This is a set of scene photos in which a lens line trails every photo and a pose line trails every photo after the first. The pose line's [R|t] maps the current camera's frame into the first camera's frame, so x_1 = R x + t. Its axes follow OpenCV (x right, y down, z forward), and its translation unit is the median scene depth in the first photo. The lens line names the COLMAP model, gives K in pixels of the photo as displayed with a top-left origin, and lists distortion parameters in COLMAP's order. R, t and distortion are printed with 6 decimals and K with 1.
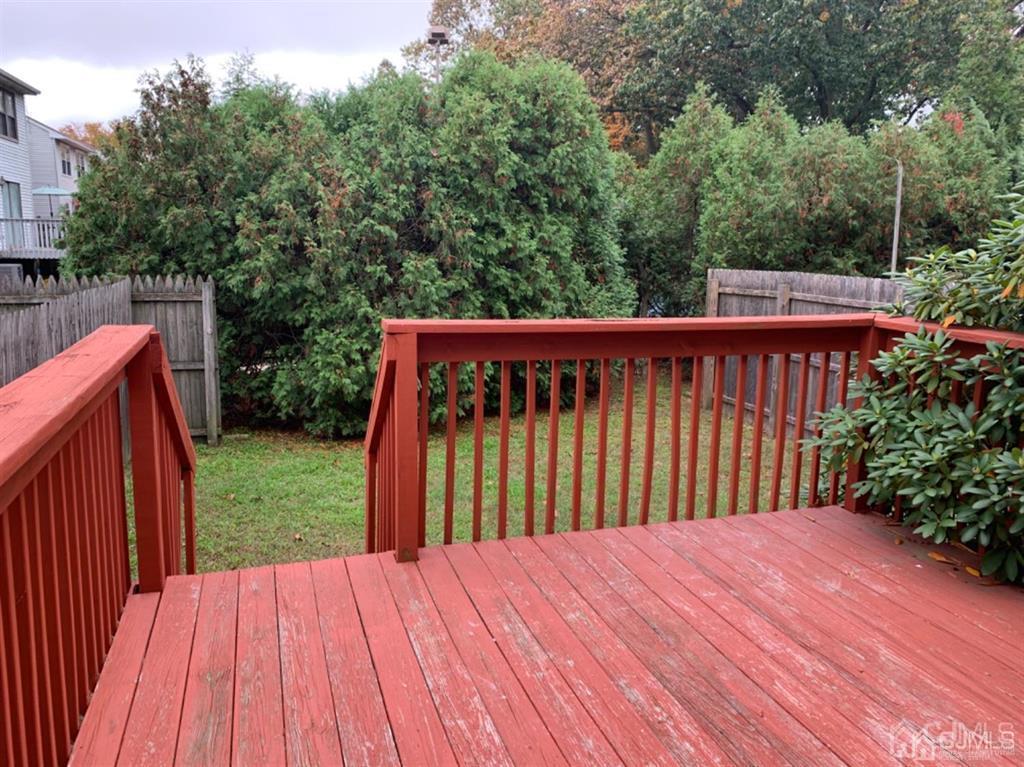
lens RADIAL K [[789.8, 0, 511.7], [0, 789.8, 380.2], [0, 0, 1]] dist [0.007112, -0.027266]
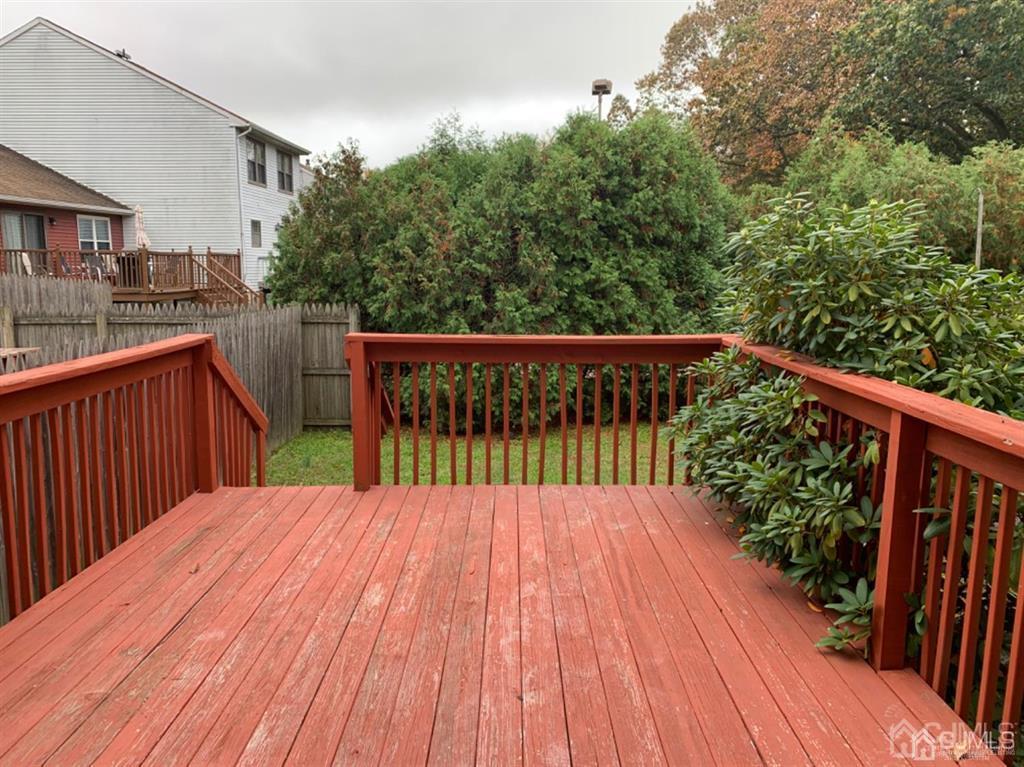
lens RADIAL K [[789.8, 0, 511.7], [0, 789.8, 380.2], [0, 0, 1]] dist [0.007112, -0.027266]
pose [[0.951418, 0.026073, -0.306795, 0.261443], [-0.035544, 0.999047, -0.025323, 0.018029], [0.305842, 0.034998, 0.951439, -0.161444]]
